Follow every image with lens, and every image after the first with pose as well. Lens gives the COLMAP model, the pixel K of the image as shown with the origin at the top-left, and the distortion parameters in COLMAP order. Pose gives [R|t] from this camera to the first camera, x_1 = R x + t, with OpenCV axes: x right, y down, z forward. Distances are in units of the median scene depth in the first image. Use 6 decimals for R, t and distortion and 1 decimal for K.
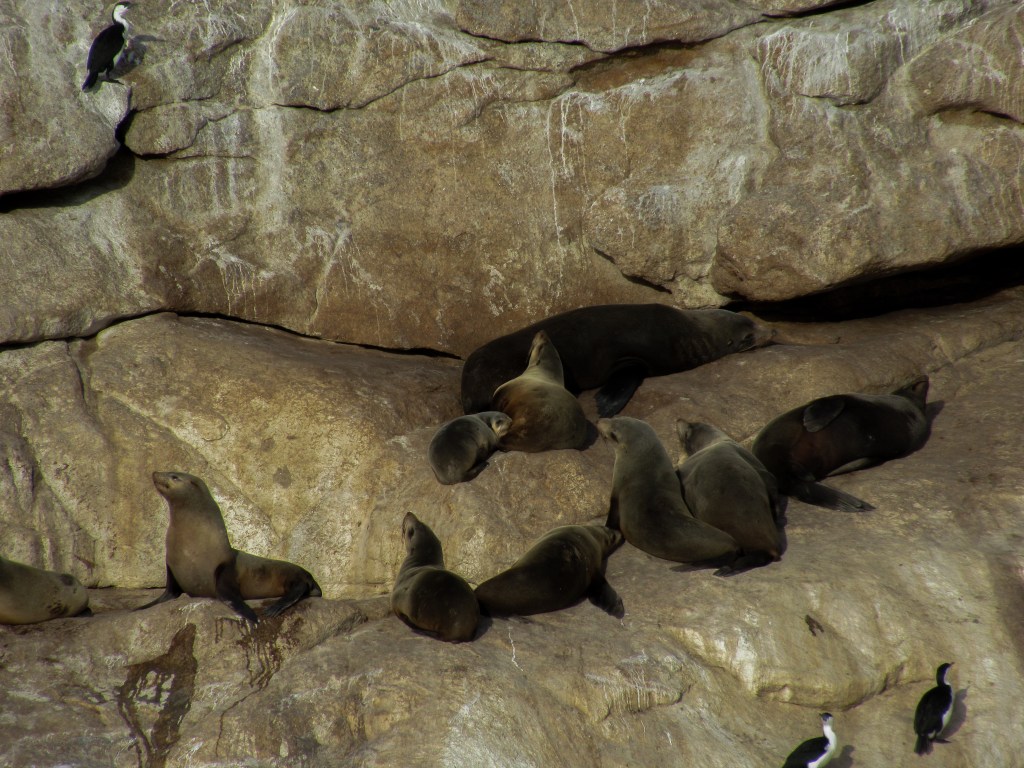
lens RADIAL K [[676.2, 0, 512.0], [0, 676.2, 384.0], [0, 0, 1]] dist [0.030601, -0.003775]
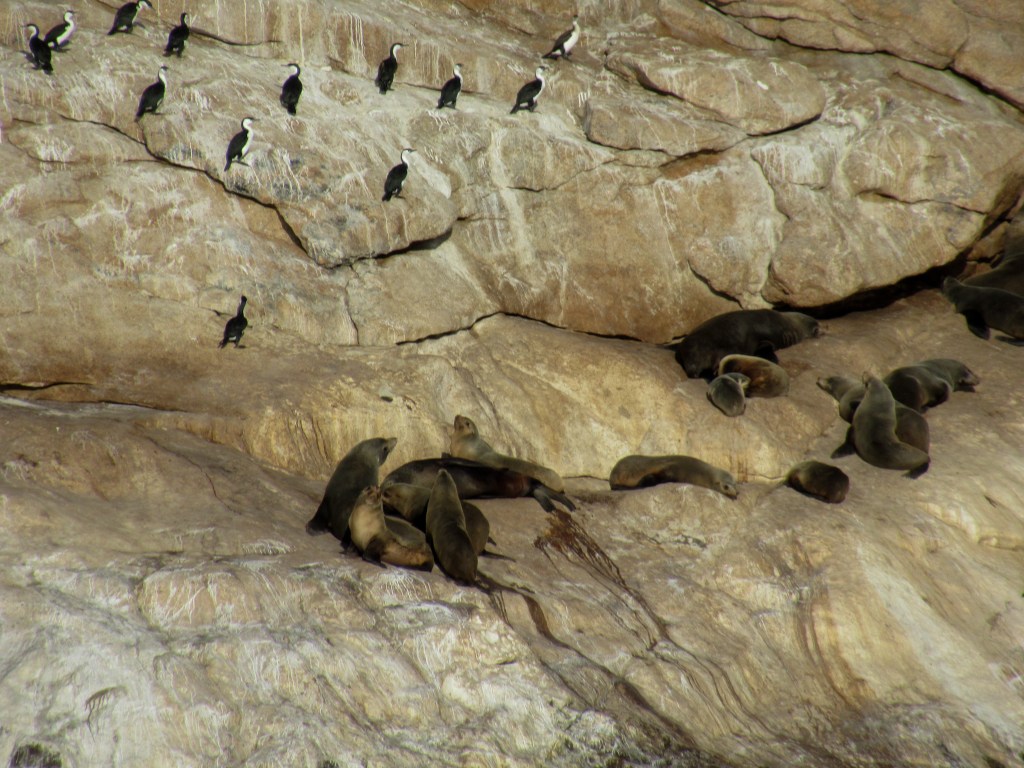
lens RADIAL K [[414.7, 0, 512.0], [0, 414.7, 356.4], [0, 0, 1]] dist [0.008274, -0.000099]
pose [[0.999927, 0.003589, 0.011509, -0.345279], [-0.003626, 0.999988, 0.003205, -0.001634], [-0.011497, -0.003247, 0.999929, -0.010714]]
